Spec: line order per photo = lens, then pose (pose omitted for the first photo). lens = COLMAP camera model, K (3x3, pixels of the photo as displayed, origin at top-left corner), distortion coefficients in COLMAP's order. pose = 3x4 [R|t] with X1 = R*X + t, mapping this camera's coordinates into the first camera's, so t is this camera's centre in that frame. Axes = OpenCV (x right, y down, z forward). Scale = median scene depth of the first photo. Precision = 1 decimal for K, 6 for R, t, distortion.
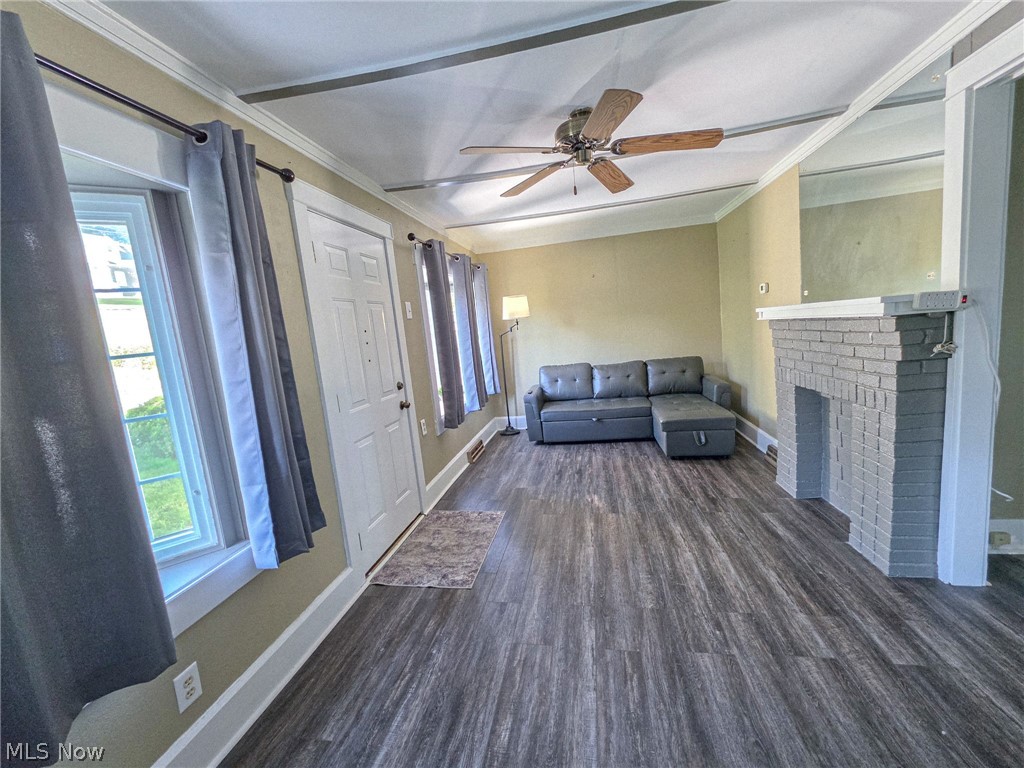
lens RADIAL K [[408.7, 0, 511.9], [0, 408.7, 381.1], [0, 0, 1]] dist [-0.006698, 0.002194]
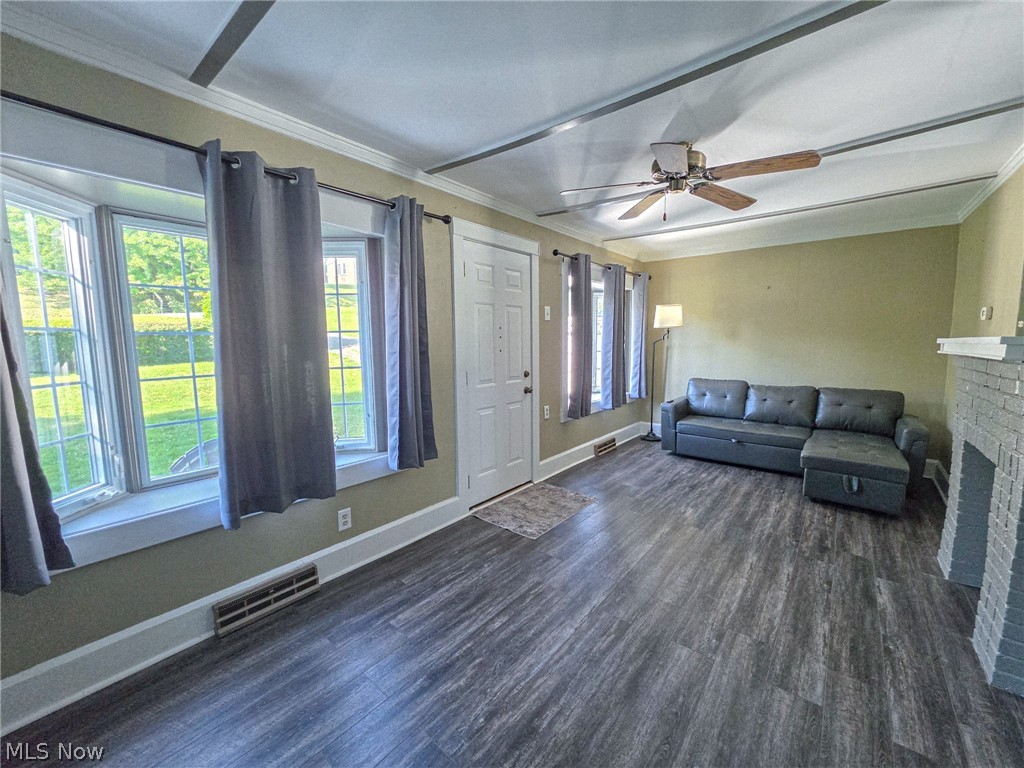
lens RADIAL K [[408.7, 0, 508.6], [0, 408.7, 382.5], [0, 0, 1]] dist [-0.006698, 0.002194]
pose [[0.871319, 0.142323, -0.469625, 0.362149], [-0.140030, 0.989338, 0.040021, -0.007158], [0.470314, 0.030890, 0.881958, -0.158802]]
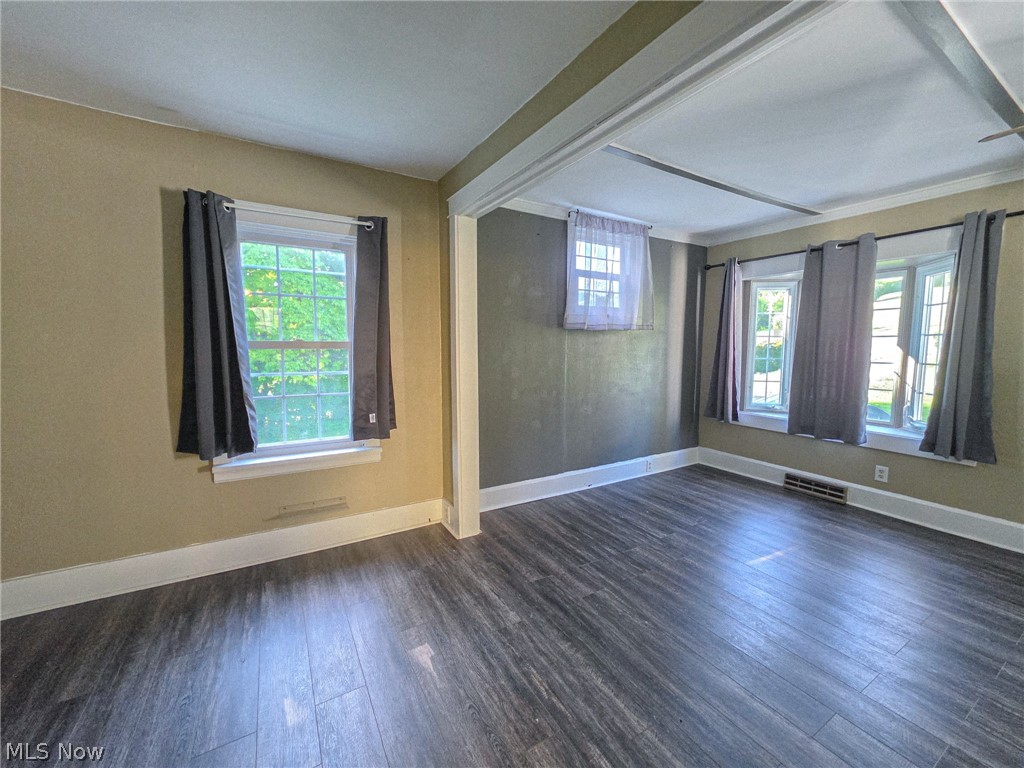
lens RADIAL K [[408.7, 0, 508.3], [0, 408.7, 381.7], [0, 0, 1]] dist [-0.006698, 0.002194]
pose [[-0.749506, 0.155787, -0.643406, 1.445181], [-0.013397, 0.968147, 0.250023, -0.215172], [0.661862, 0.196013, -0.723545, 0.732399]]
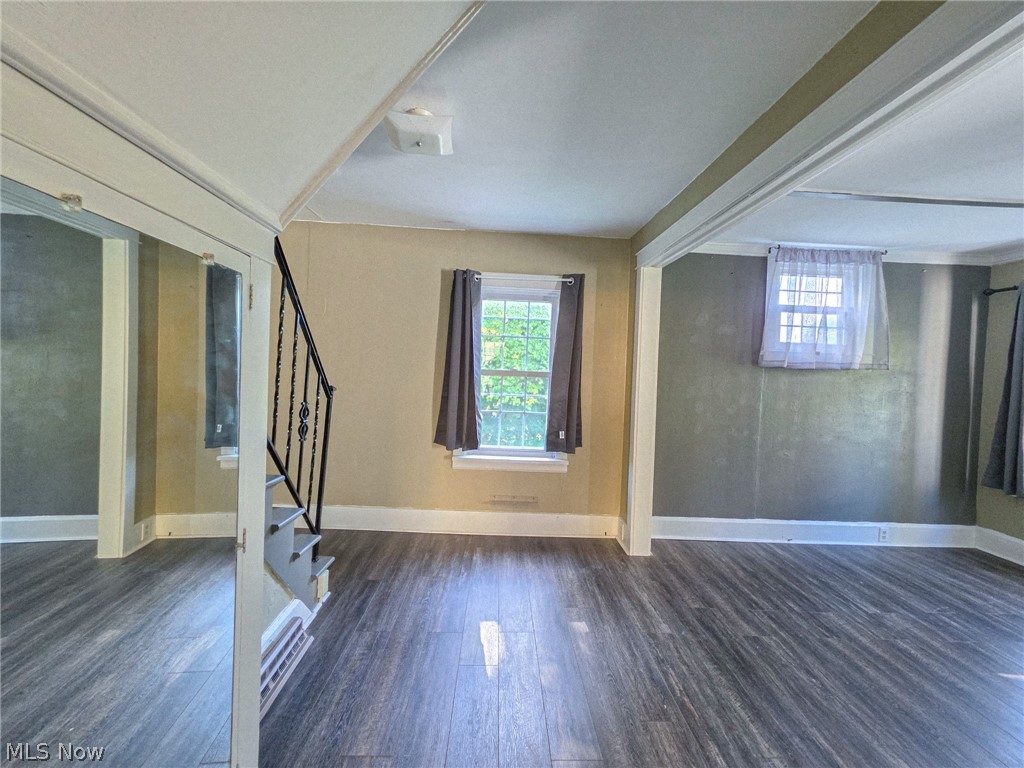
lens RADIAL K [[408.7, 0, 507.4], [0, 408.7, 378.8], [0, 0, 1]] dist [-0.006698, 0.002194]
pose [[-0.975532, 0.063585, -0.210463, 1.477838], [0.028824, 0.985992, 0.164284, -0.253444], [0.217961, 0.154198, -0.963699, 0.967736]]
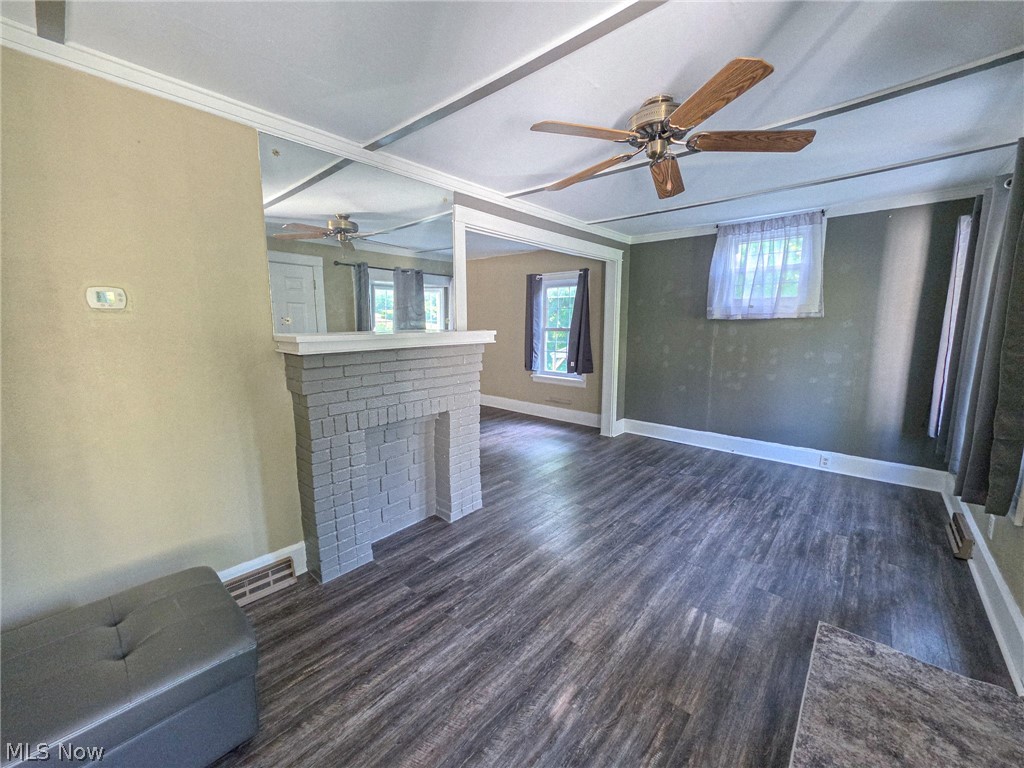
lens RADIAL K [[408.7, 0, 506.9], [0, 408.7, 382.6], [0, 0, 1]] dist [-0.006698, 0.002194]
pose [[-0.851655, 0.023916, 0.523557, 0.000189], [0.149403, 0.968588, 0.198784, -0.270557], [-0.502358, 0.247516, -0.828476, 1.999596]]
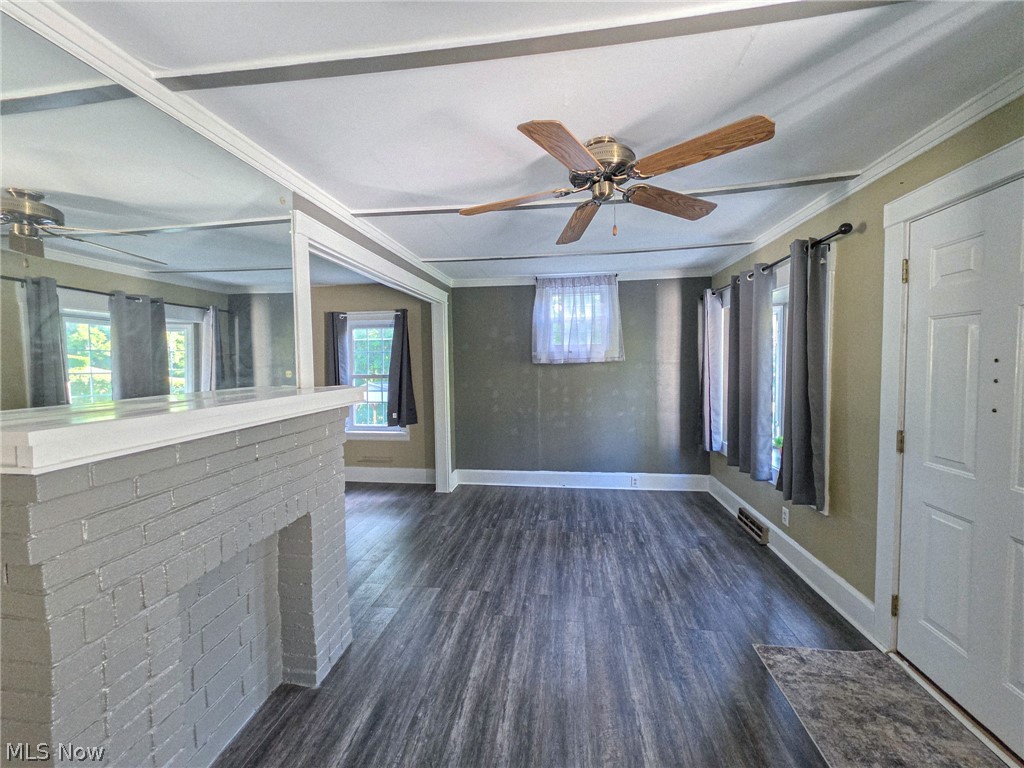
lens RADIAL K [[408.7, 0, 509.8], [0, 408.7, 382.0], [0, 0, 1]] dist [-0.006698, 0.002194]
pose [[-0.992384, 0.115797, -0.042015, 0.438903], [0.106587, 0.978173, 0.178370, -0.324670], [0.061753, 0.172534, -0.983066, 1.847806]]
